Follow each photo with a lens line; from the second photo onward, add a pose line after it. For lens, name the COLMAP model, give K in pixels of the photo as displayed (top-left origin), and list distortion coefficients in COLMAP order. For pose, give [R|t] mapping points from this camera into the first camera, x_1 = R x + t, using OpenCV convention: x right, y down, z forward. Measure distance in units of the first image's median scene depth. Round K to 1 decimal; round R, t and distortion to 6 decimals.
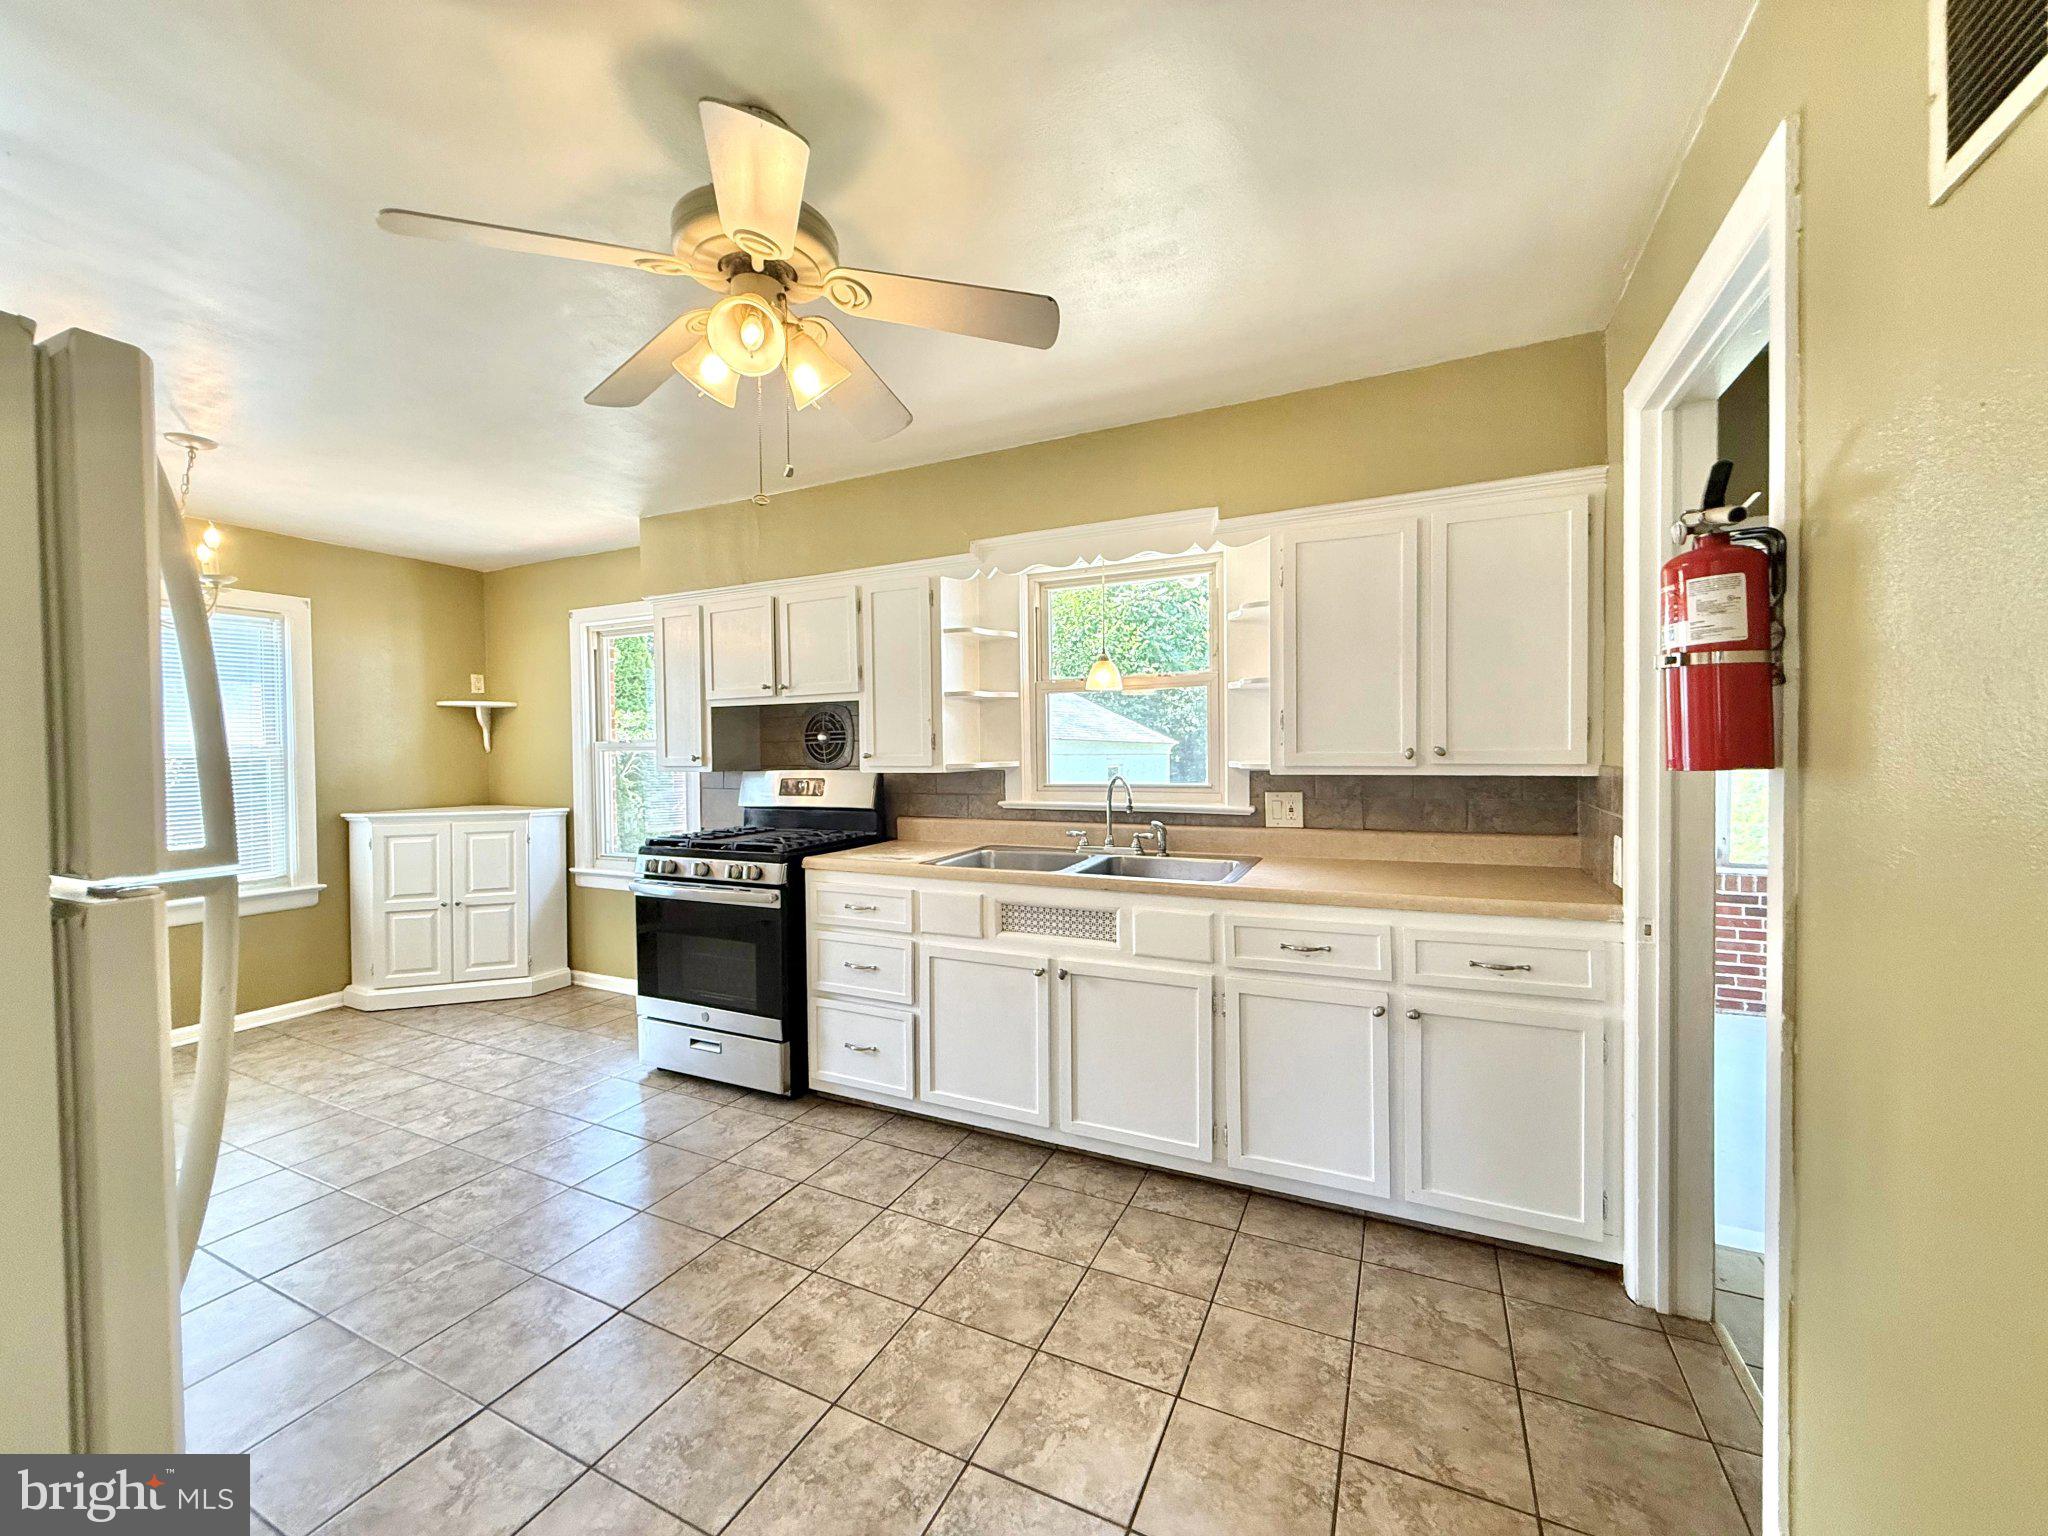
lens RADIAL K [[817.1, 0, 1020.9], [0, 817.1, 763.1], [0, 0, 1]] dist [-0.000705, 0.000734]
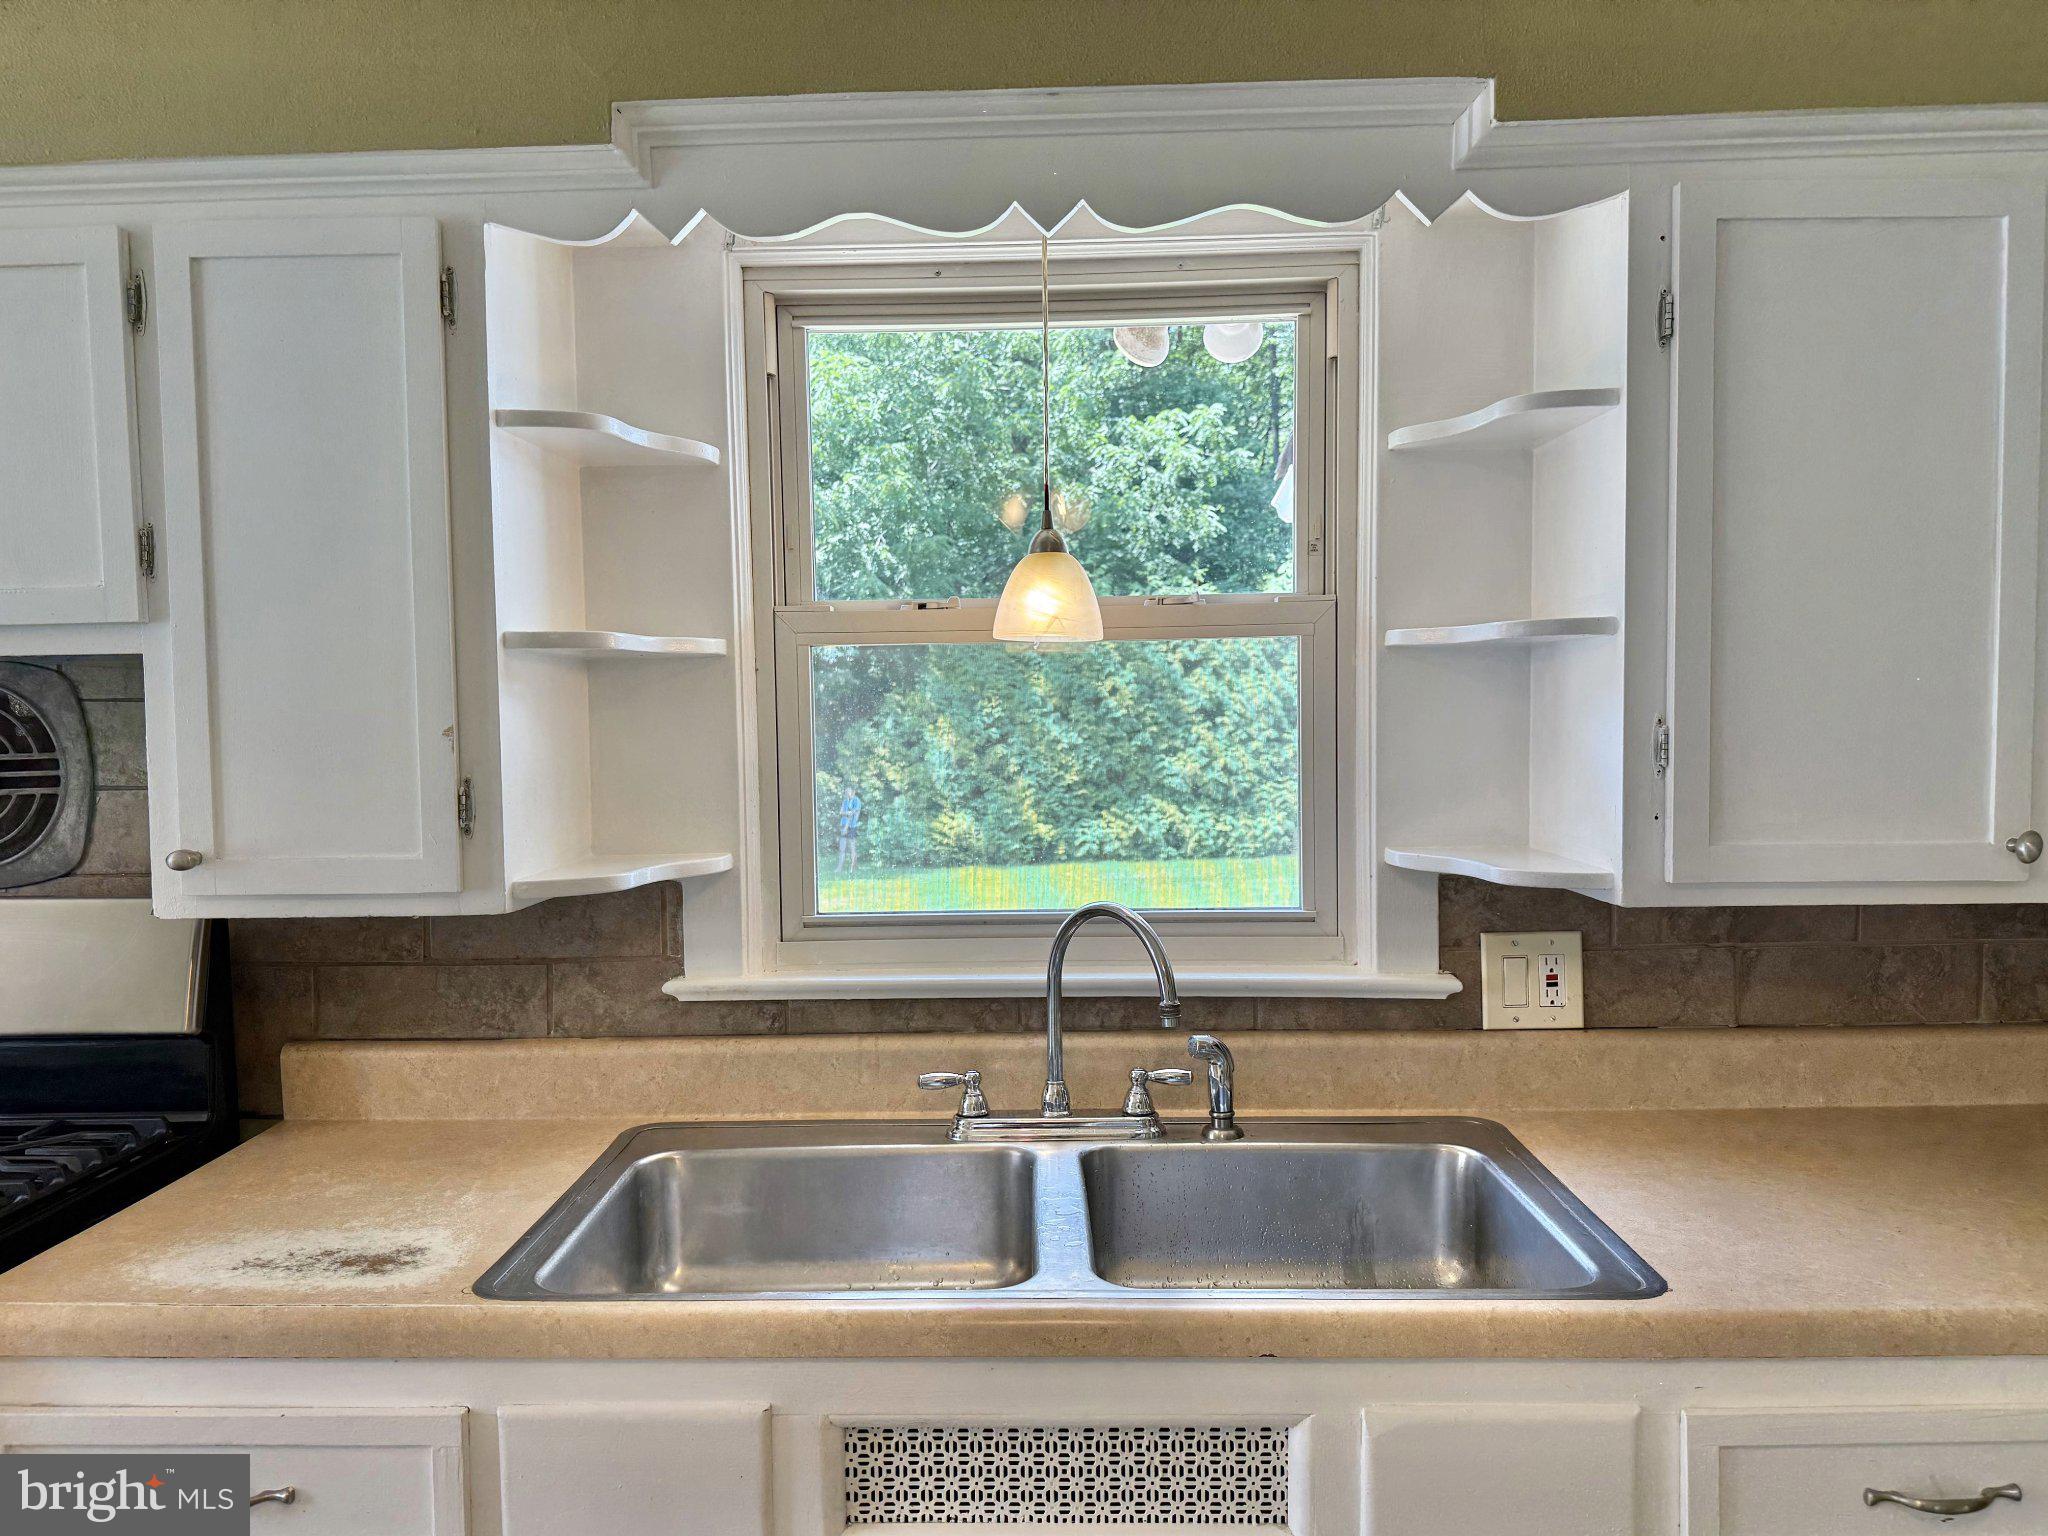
lens RADIAL K [[1459.3, 0, 1013.7], [0, 1459.3, 786.8], [0, 0, 1]] dist [0.021167, -0.015537]
pose [[0.911370, -0.020458, 0.411079, -0.140342], [0.009910, 0.999565, 0.027775, -0.045051], [-0.411468, -0.021240, 0.911177, 0.450993]]
